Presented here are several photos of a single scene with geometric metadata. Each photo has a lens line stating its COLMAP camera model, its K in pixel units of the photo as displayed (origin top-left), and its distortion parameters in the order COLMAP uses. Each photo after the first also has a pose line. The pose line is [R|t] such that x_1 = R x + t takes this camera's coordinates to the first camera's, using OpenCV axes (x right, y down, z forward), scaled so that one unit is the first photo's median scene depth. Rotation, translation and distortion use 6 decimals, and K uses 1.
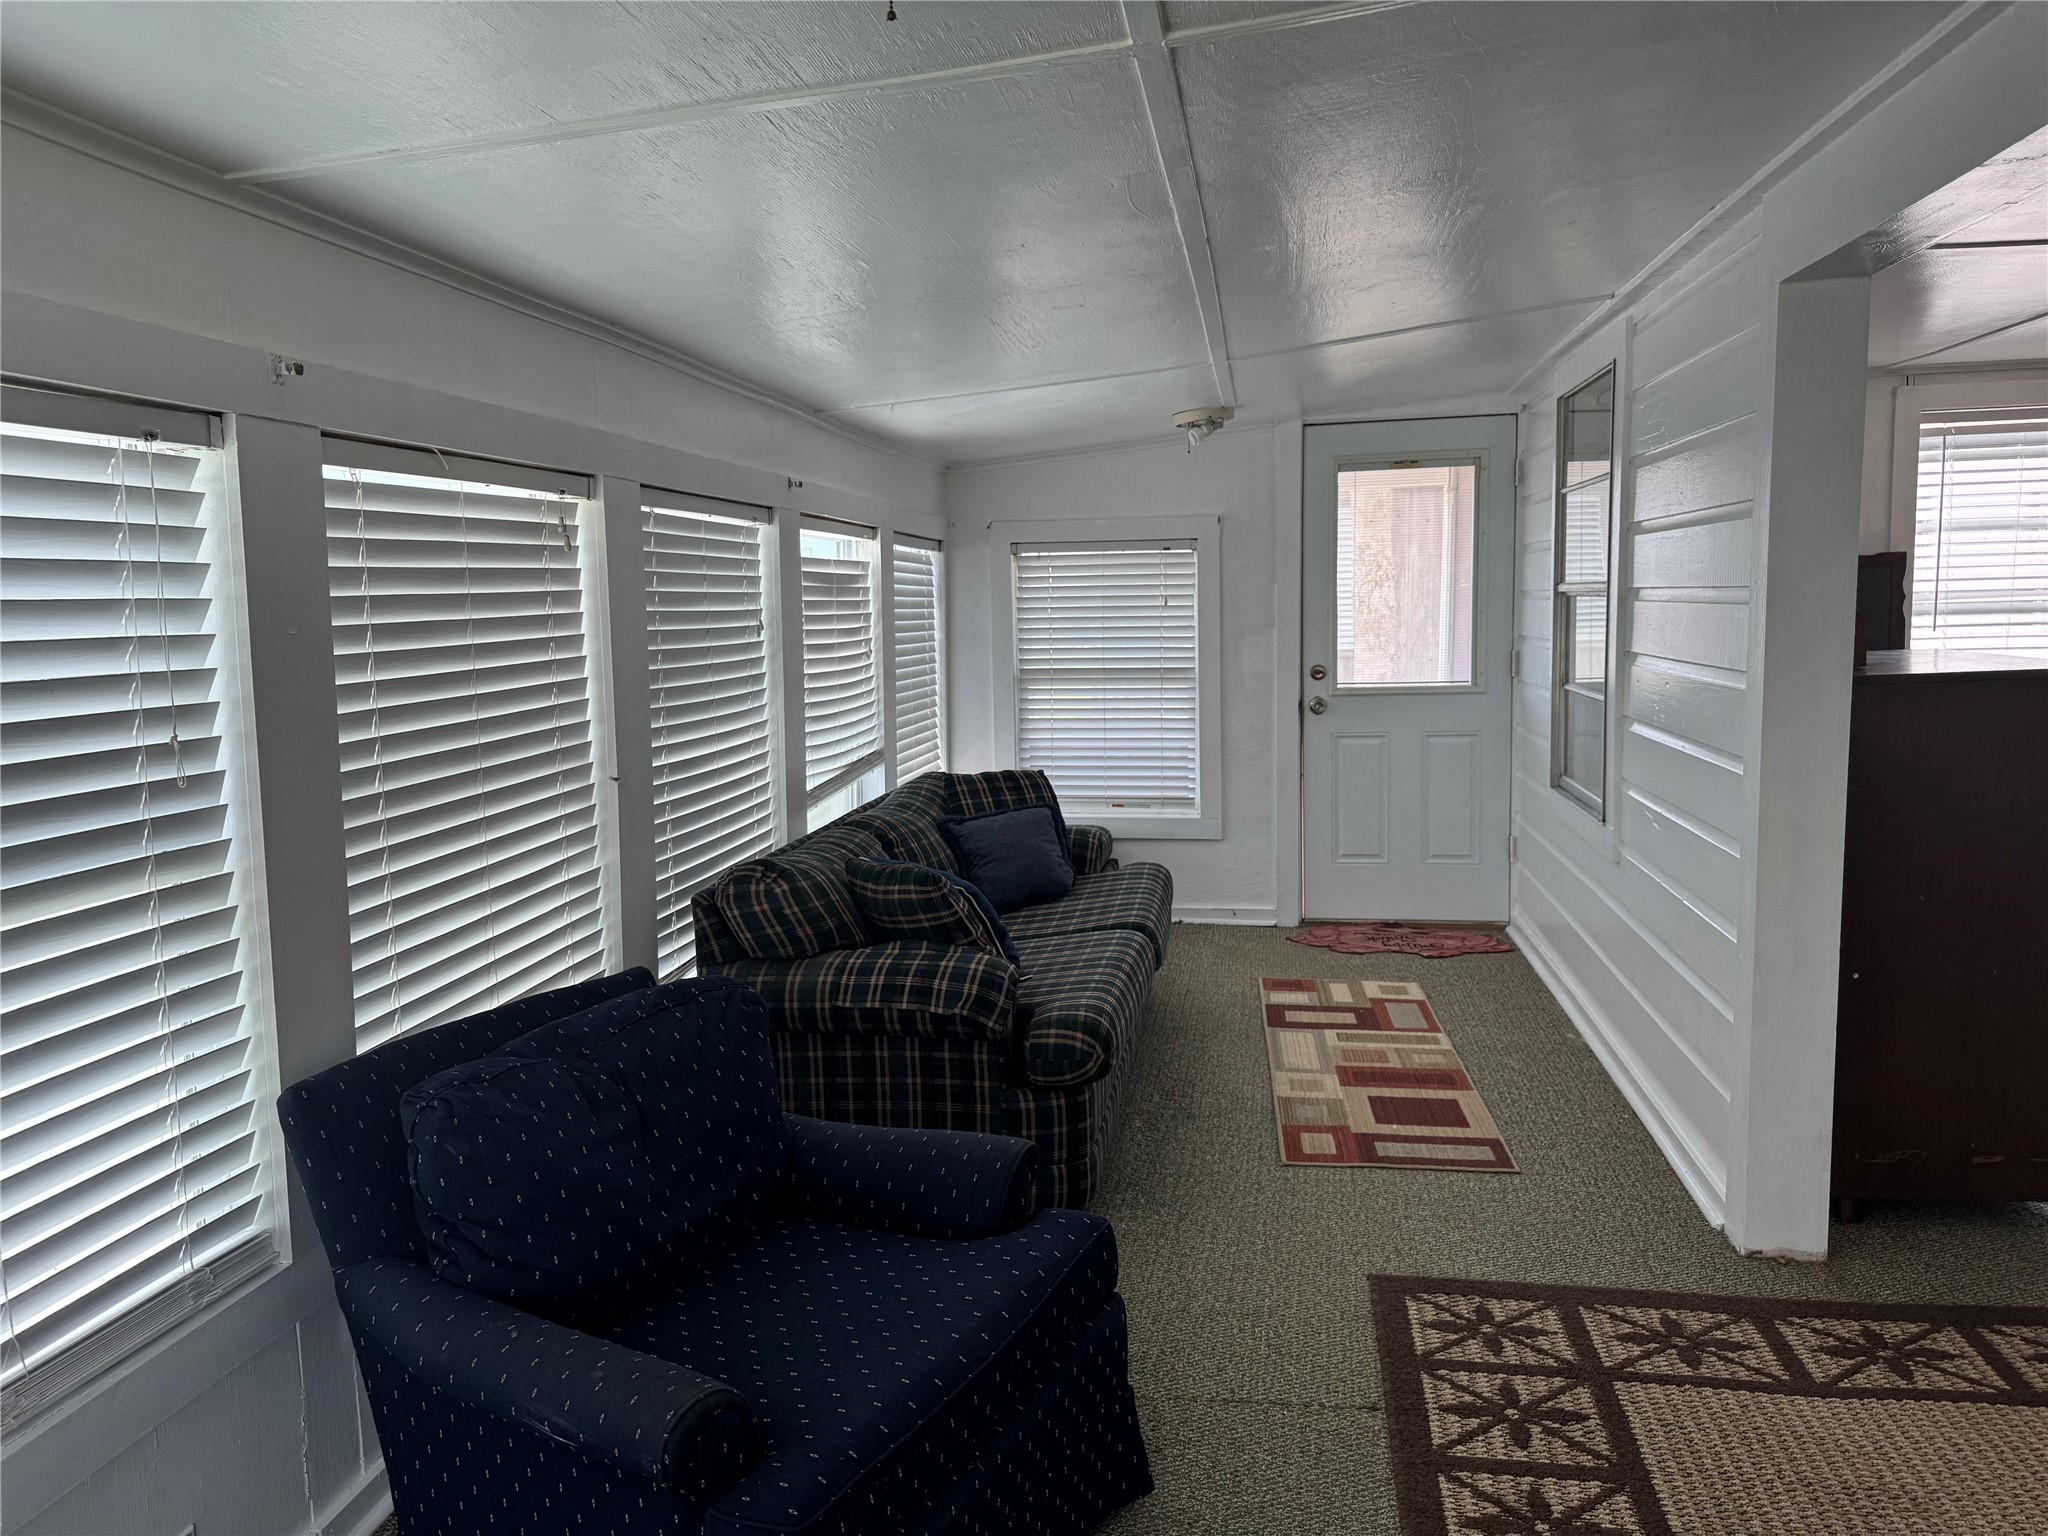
lens RADIAL K [[1442.7, 0, 1020.9], [0, 1442.7, 758.0], [0, 0, 1]] dist [0.067870, -0.062780]
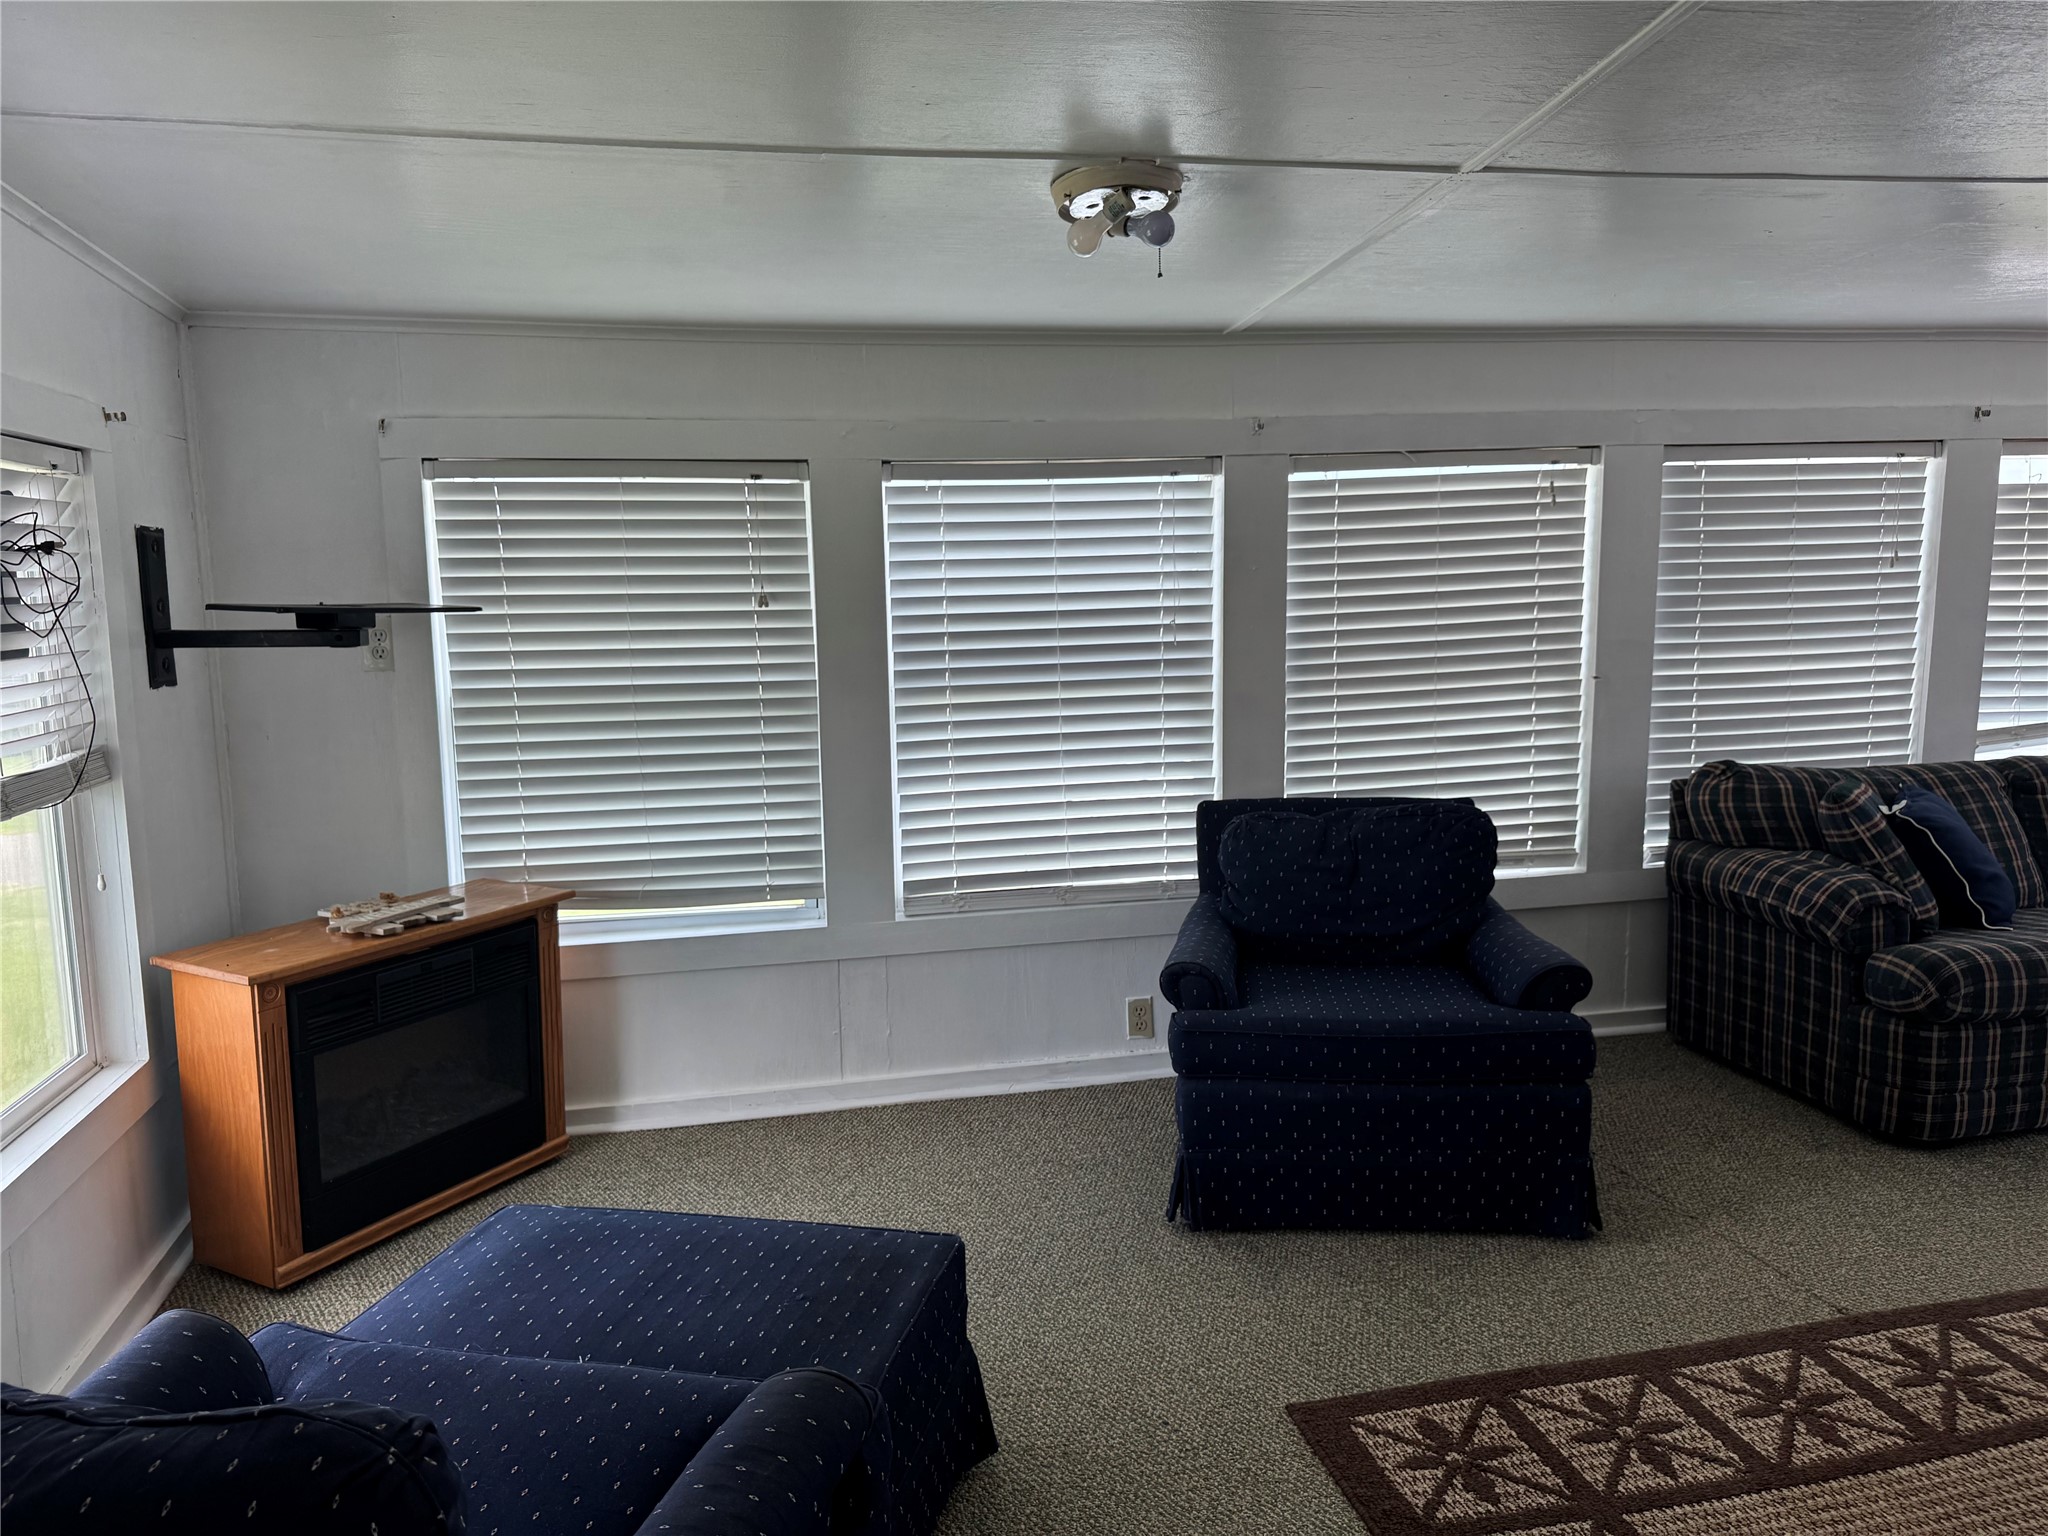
lens RADIAL K [[1433.9, 0, 1026.2], [0, 1433.9, 781.4], [0, 0, 1]] dist [0.093640, -0.120163]
pose [[0.358839, 0.148800, -0.921463, 0.803919], [-0.081645, 0.988431, 0.127820, -0.020226], [0.929822, 0.029366, 0.366836, 0.041110]]
